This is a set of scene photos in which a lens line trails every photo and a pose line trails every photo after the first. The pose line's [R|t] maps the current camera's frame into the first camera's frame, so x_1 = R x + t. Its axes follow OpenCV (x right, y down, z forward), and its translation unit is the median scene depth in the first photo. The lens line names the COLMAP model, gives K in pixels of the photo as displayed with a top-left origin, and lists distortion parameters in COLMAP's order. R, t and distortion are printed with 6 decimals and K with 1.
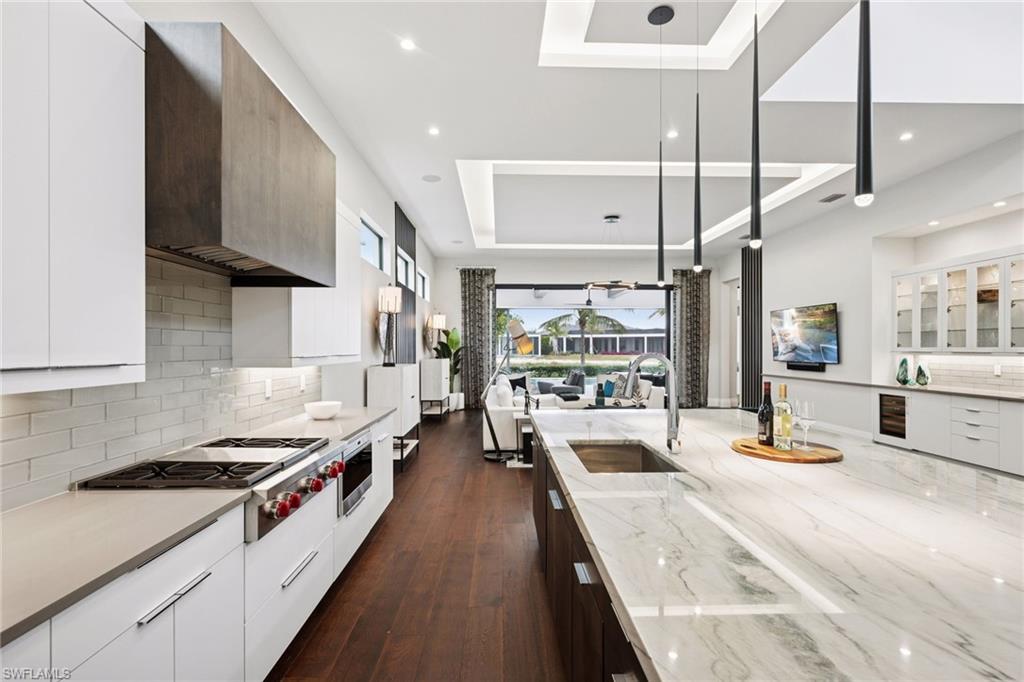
lens RADIAL K [[464.9, 0, 513.2], [0, 464.9, 348.3], [0, 0, 1]] dist [0.005006, 0.000849]
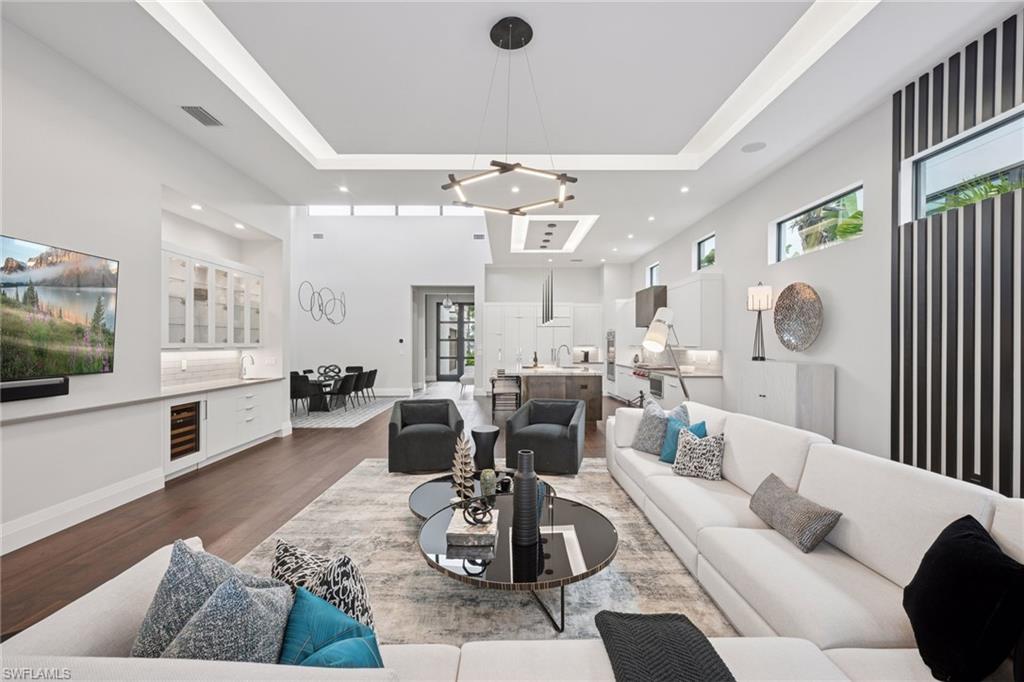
lens RADIAL K [[422.0, 0, 514.9], [0, 422.0, 342.6], [0, 0, 1]] dist [-0.007171, 0.000985]
pose [[-0.999925, 0.001652, 0.012121, 0.214230], [0.001624, 0.999996, -0.002352, 0.000523], [-0.012125, -0.002332, -0.999924, 1.451932]]
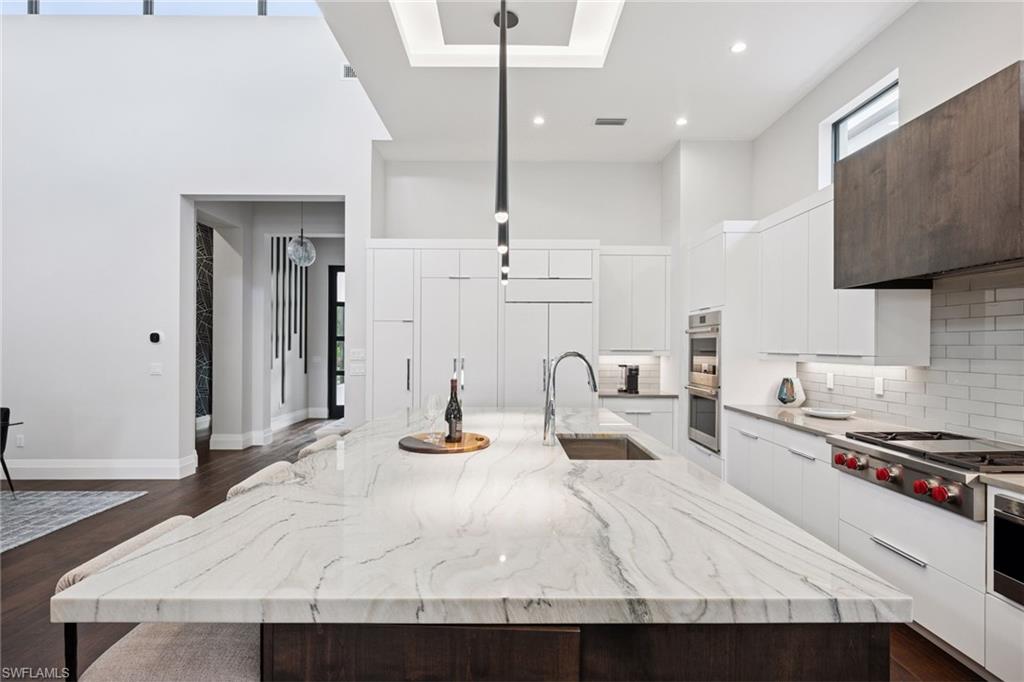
lens RADIAL K [[515.1, 0, 514.0], [0, 515.1, 347.2], [0, 0, 1]] dist [0.012401, -0.000415]
pose [[-0.999585, -0.001448, 0.028765, 0.119519], [-0.001338, 0.999992, 0.003833, -0.000706], [-0.028770, 0.003793, -0.999579, 0.636737]]
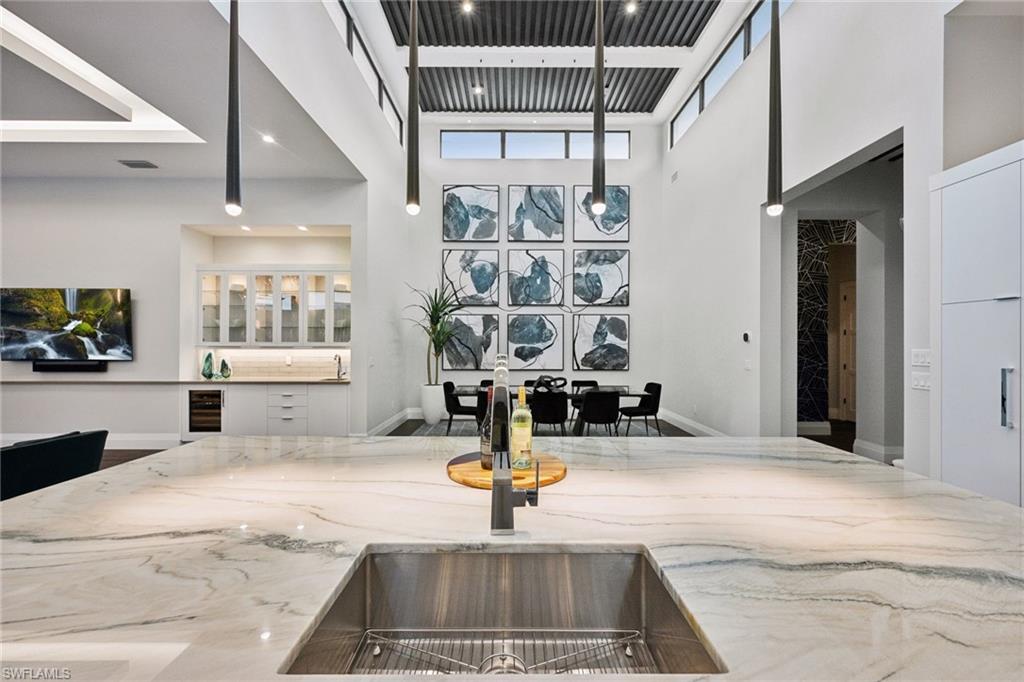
lens RADIAL K [[422.0, 0, 509.6], [0, 422.0, 341.3], [0, 0, 1]] dist [-0.007171, 0.000985]
pose [[0.035135, 0.006008, 0.999365, -0.044227], [-0.002489, 0.999979, -0.005924, 0.000646], [-0.999379, -0.002279, 0.035149, 0.279808]]
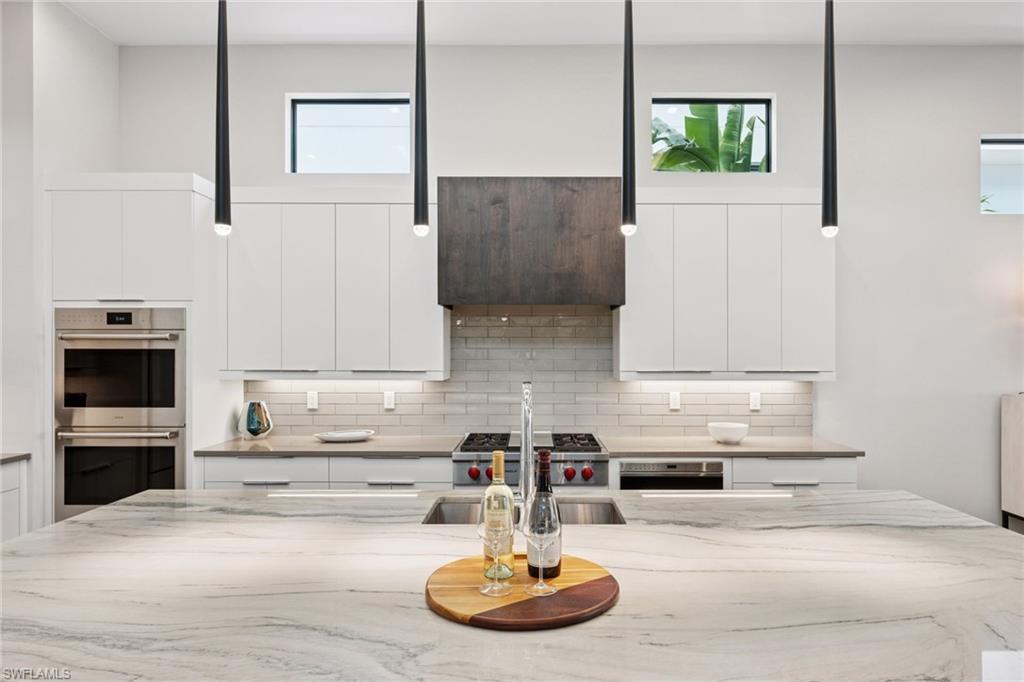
lens RADIAL K [[643.1, 0, 527.1], [0, 643.1, 350.4], [0, 0, 1]] dist [0.009363, -0.004995]
pose [[-0.041276, 0.002404, -0.999145, 0.384889], [-0.002272, 0.999994, 0.002500, -0.011319], [0.999145, 0.002373, -0.041270, 0.298976]]
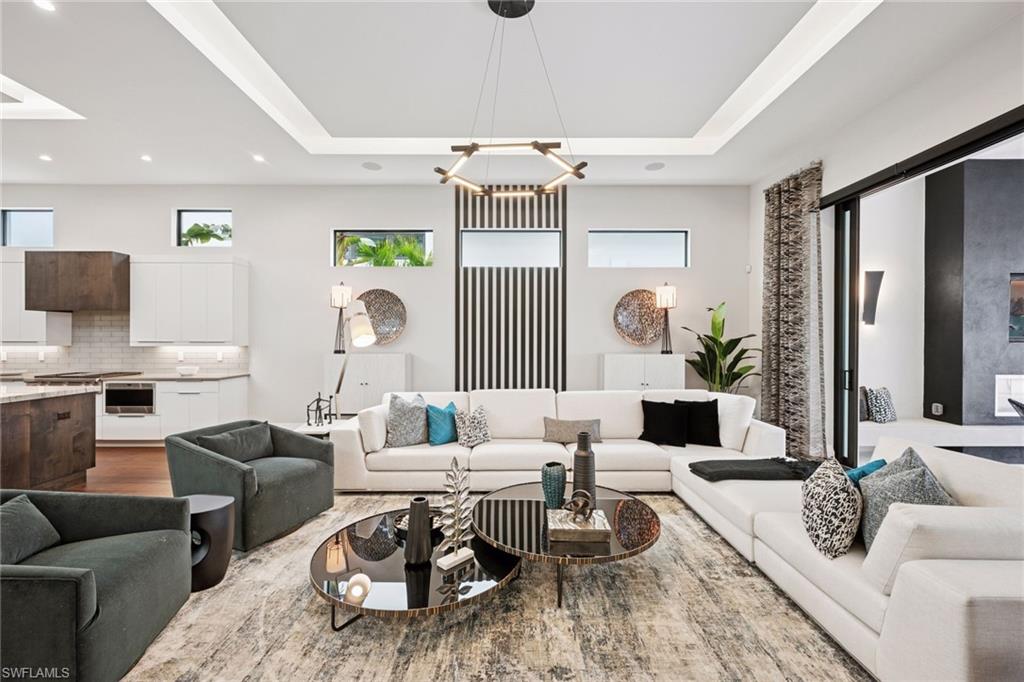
lens RADIAL K [[422.0, 0, 517.5], [0, 422.0, 337.9], [0, 0, 1]] dist [-0.007171, 0.000985]
pose [[-0.021565, 0.001145, -0.999767, 0.579684], [-0.000684, 0.999999, 0.001160, -0.000385], [0.999767, 0.000709, -0.021565, 1.078087]]
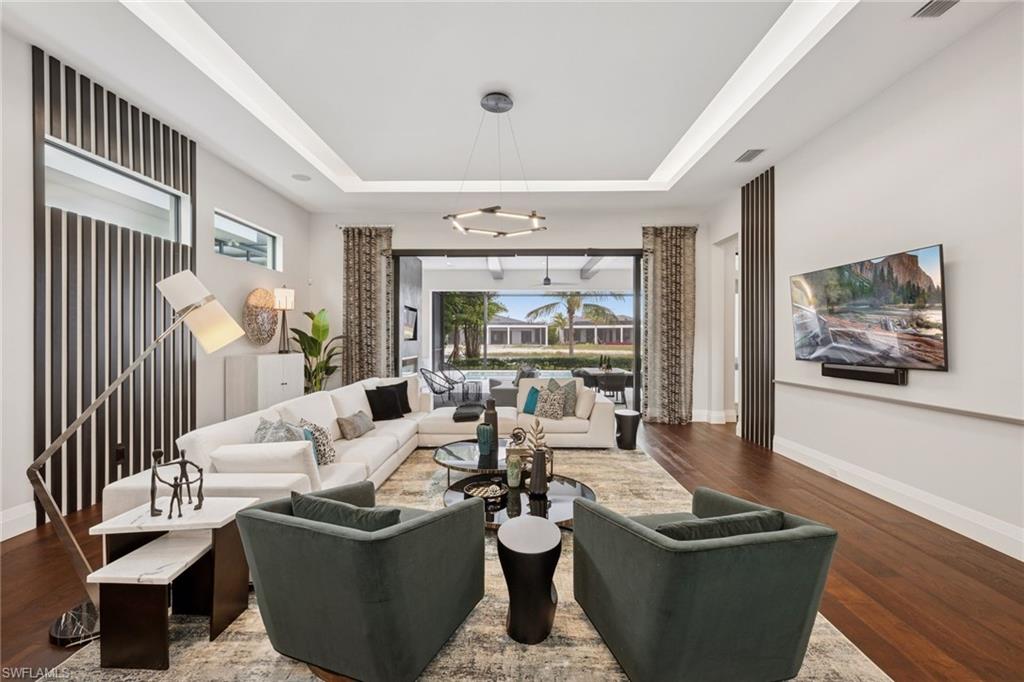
lens RADIAL K [[422.0, 0, 512.6], [0, 422.0, 337.5], [0, 0, 1]] dist [-0.007171, 0.000985]
pose [[0.999016, 0.000944, -0.044349, 0.266739], [-0.001054, 0.999996, -0.002451, 0.000237], [0.044347, 0.002495, 0.999013, 0.536177]]
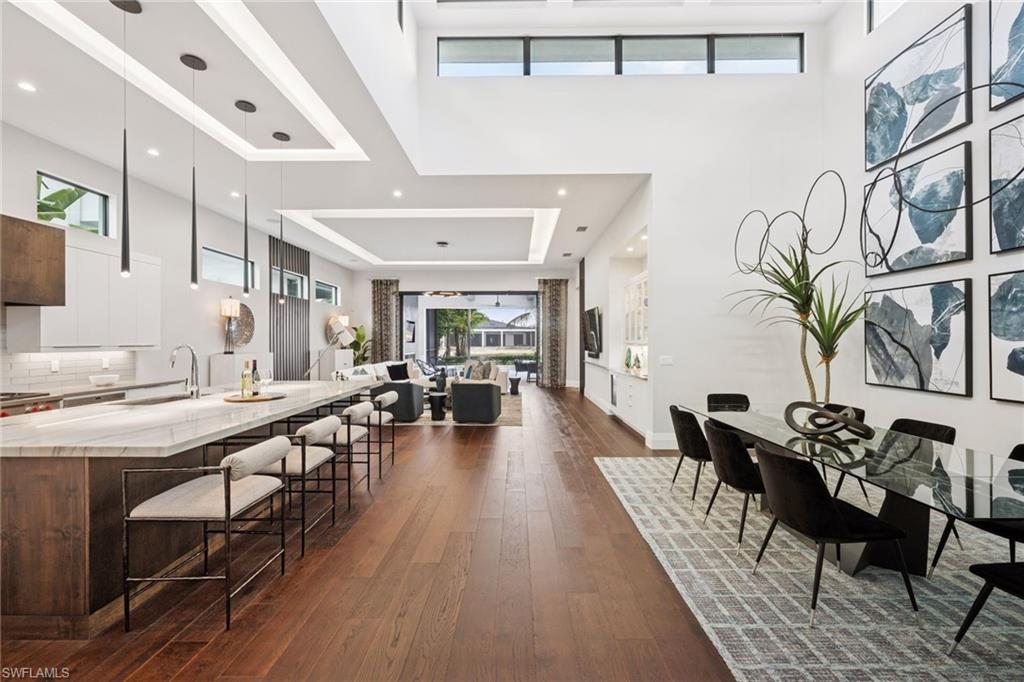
lens RADIAL K [[401.8, 0, 508.9], [0, 401.8, 340.0], [0, 0, 1]] dist [-0.006710, -0.000114]
pose [[0.998611, -0.001028, -0.052679, 0.489274], [0.000875, 0.999995, -0.002920, 0.000553], [0.052682, 0.002870, 0.998607, -0.145649]]
